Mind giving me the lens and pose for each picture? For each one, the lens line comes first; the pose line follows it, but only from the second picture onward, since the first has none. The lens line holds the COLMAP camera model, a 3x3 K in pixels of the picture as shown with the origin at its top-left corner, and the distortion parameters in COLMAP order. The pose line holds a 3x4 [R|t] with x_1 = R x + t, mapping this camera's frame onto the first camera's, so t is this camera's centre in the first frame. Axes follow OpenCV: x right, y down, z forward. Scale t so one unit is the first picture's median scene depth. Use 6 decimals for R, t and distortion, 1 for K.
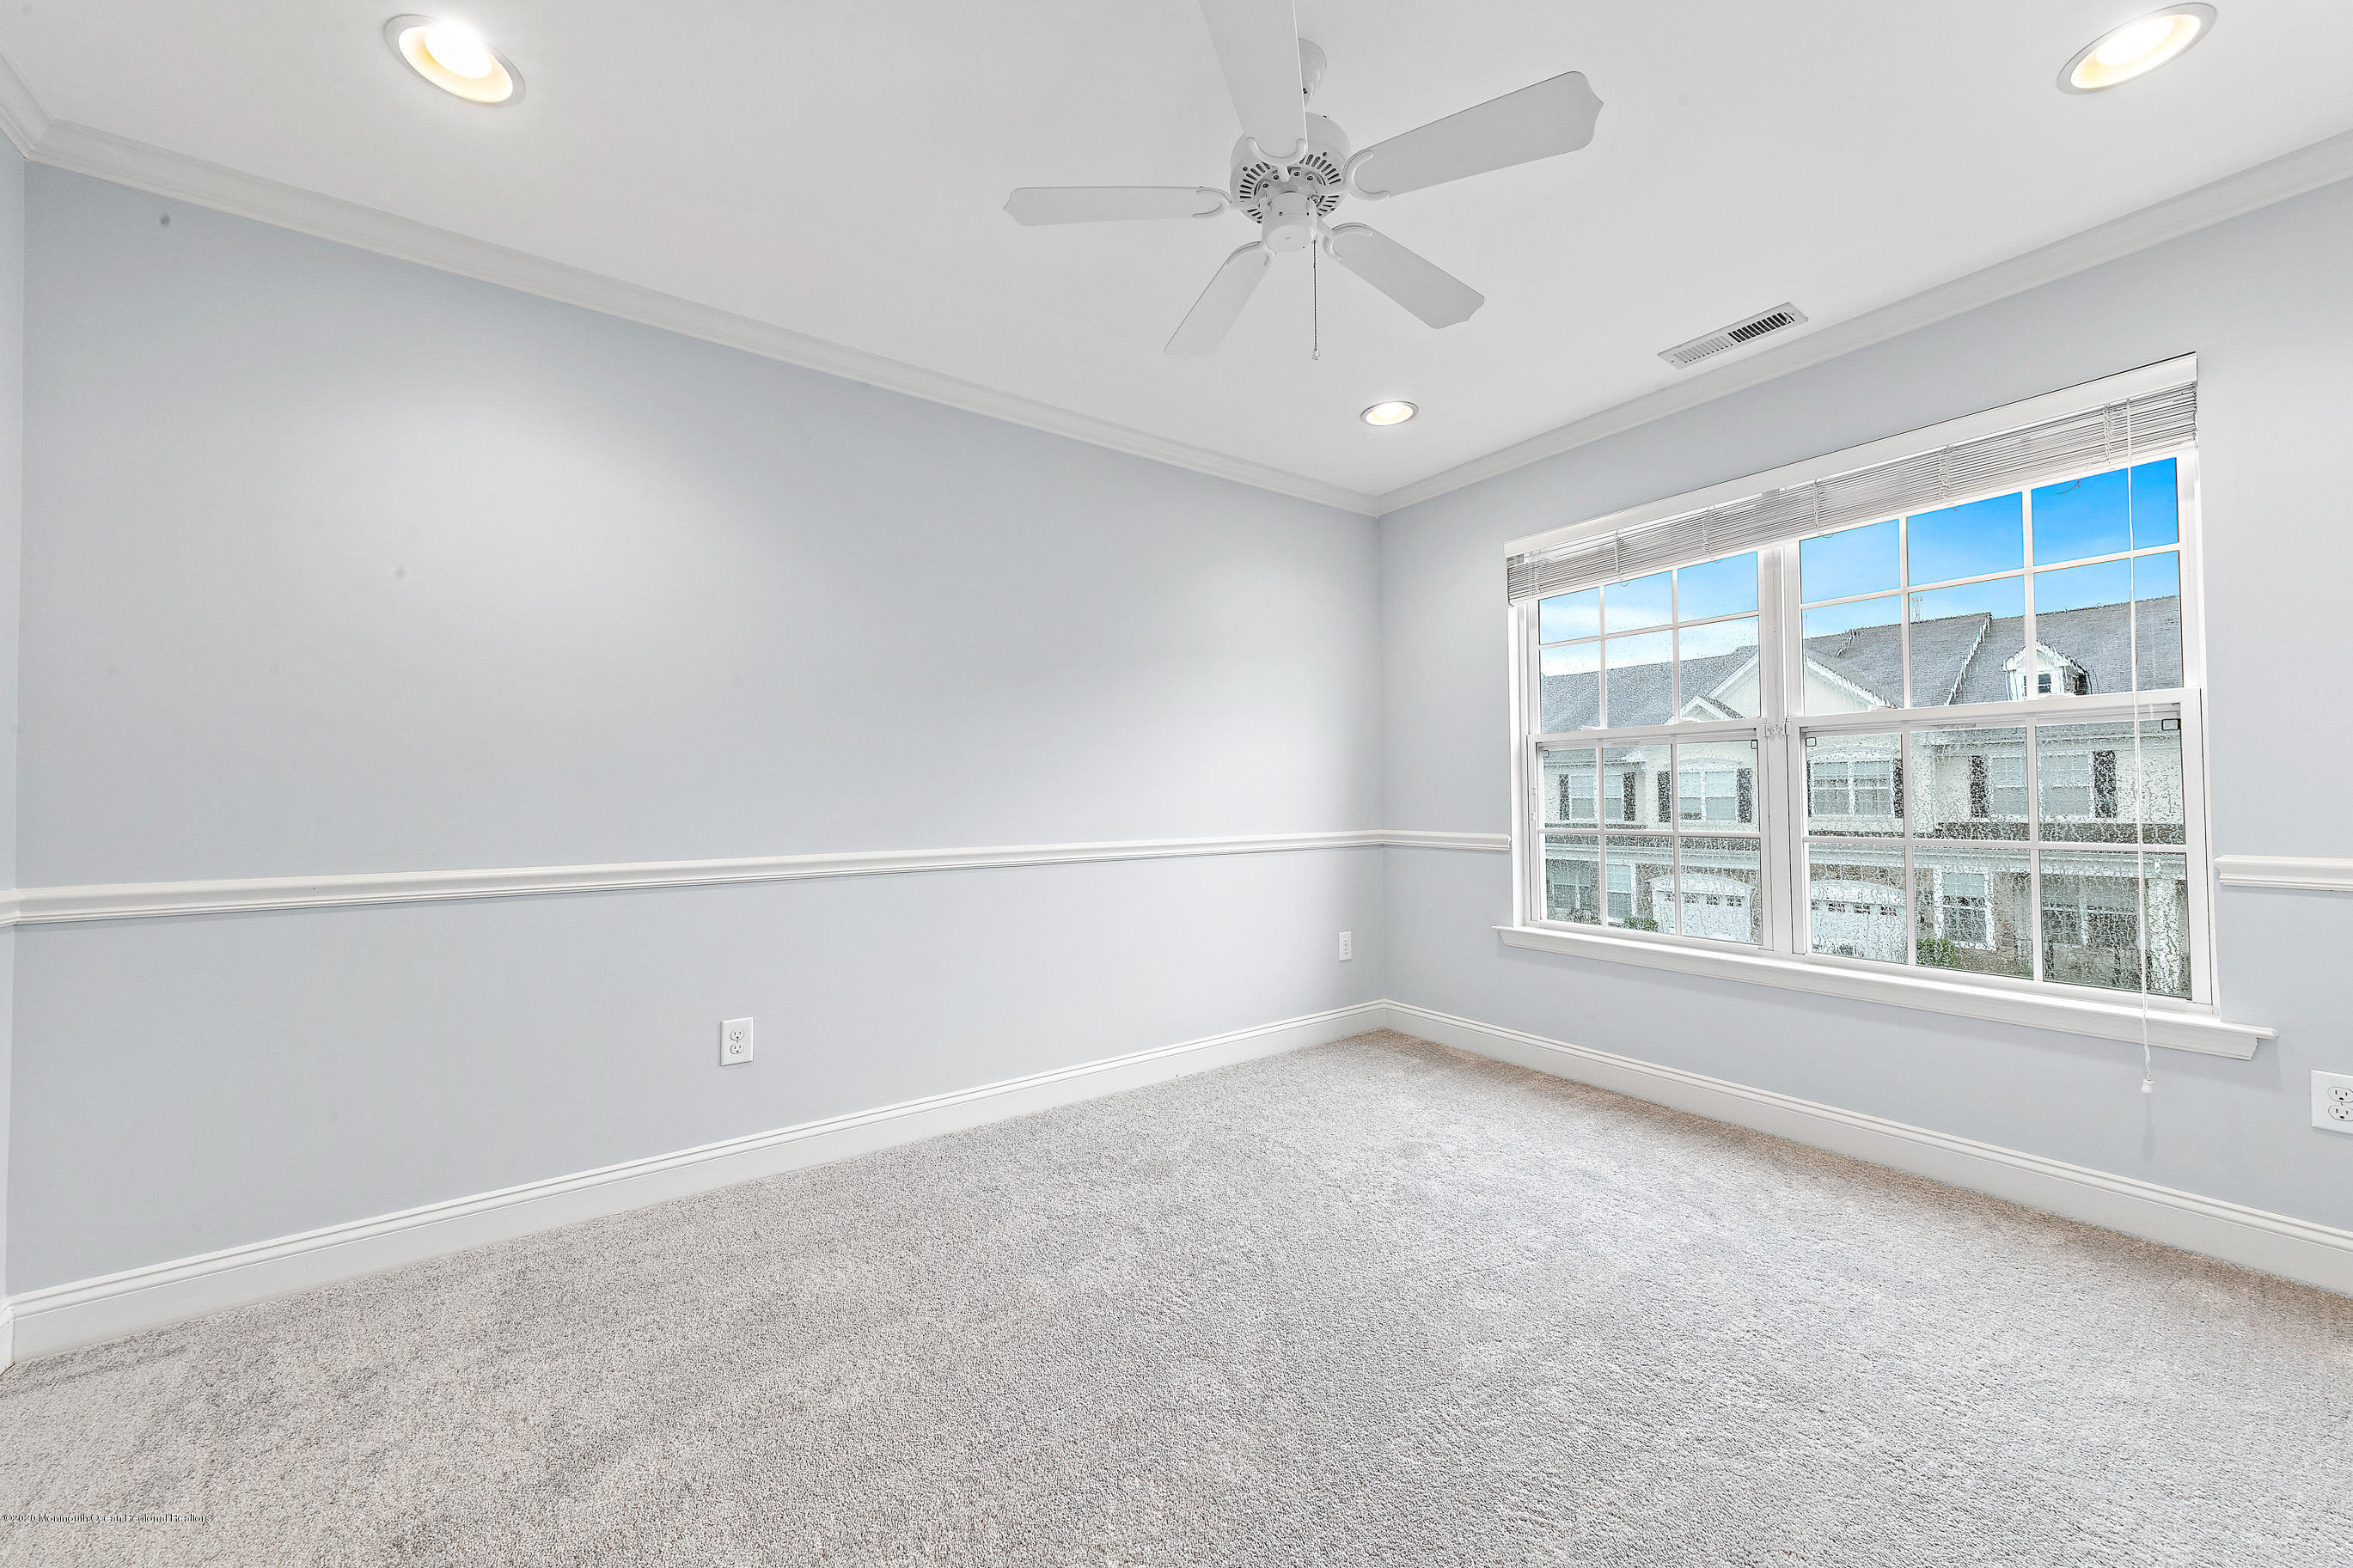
lens RADIAL K [[873.1, 0, 1176.5], [0, 873.1, 792.3], [0, 0, 1]] dist [0.005643, -0.000111]
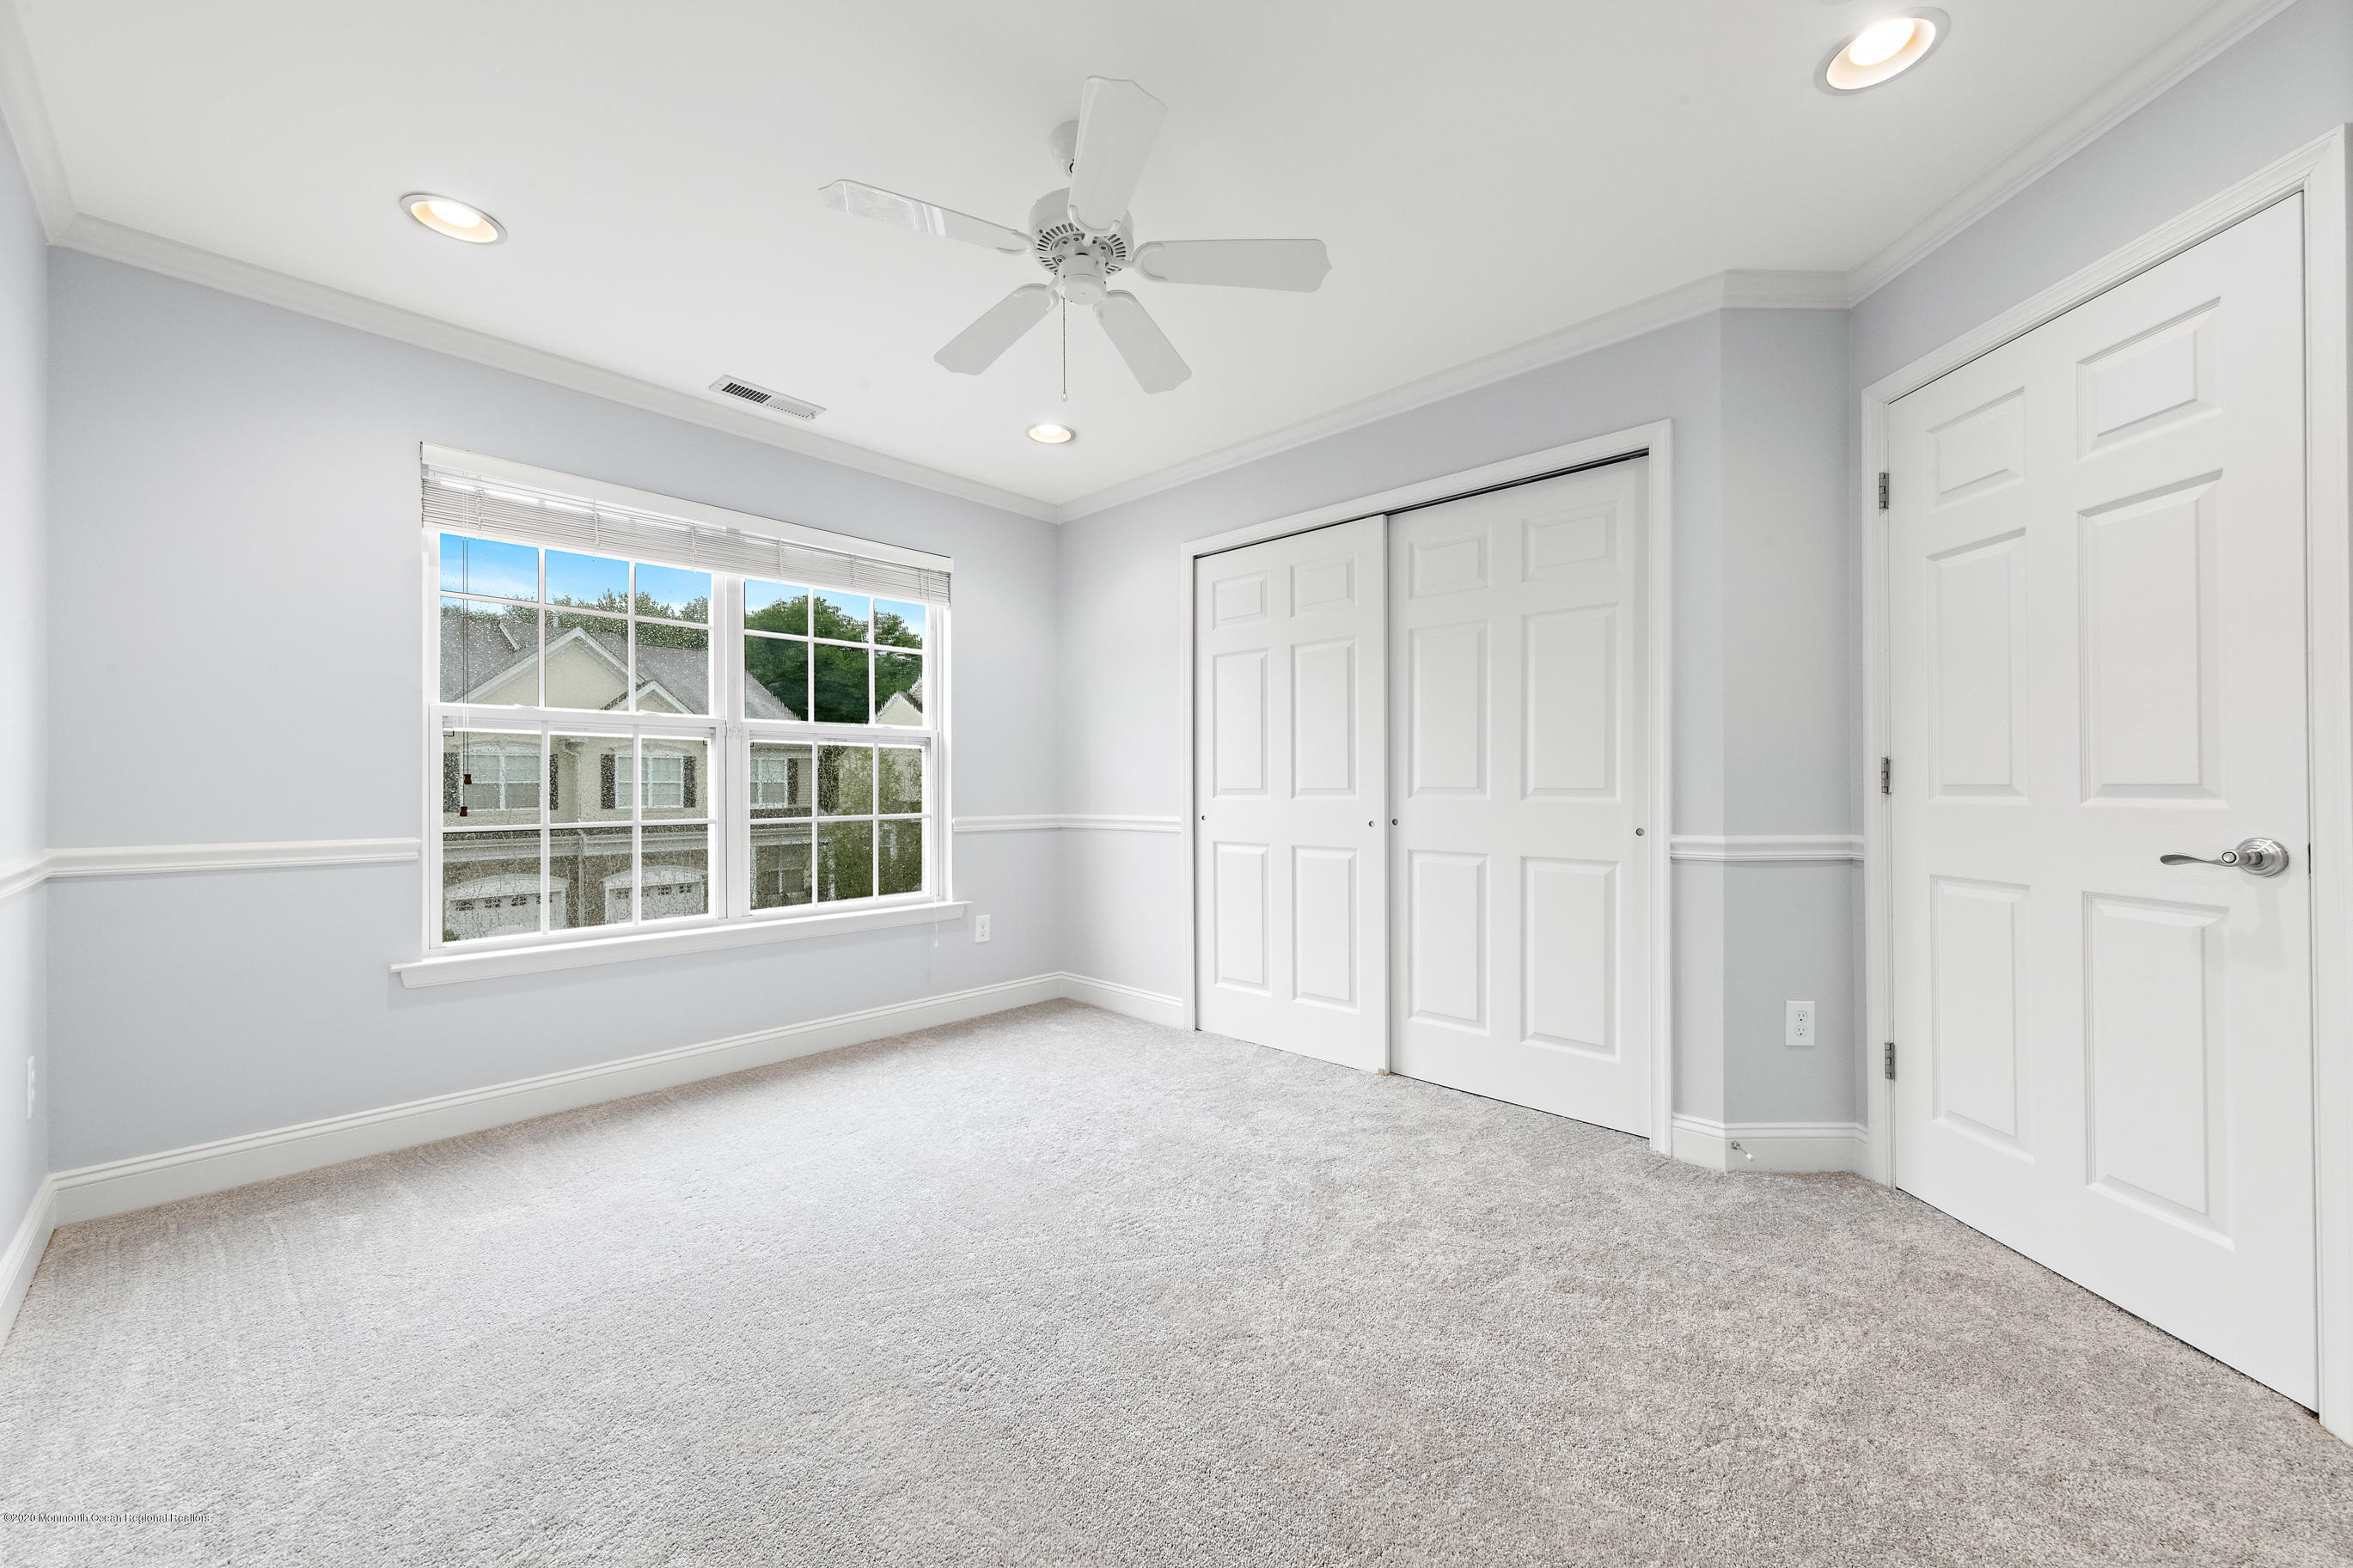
lens RADIAL K [[873.1, 0, 1176.5], [0, 873.1, 792.3], [0, 0, 1]] dist [0.005643, -0.000111]
pose [[-0.222908, 0.015862, 0.974710, -0.569147], [0.004240, 0.999874, -0.015302, 0.031517], [-0.974830, 0.000722, -0.222947, 0.640136]]
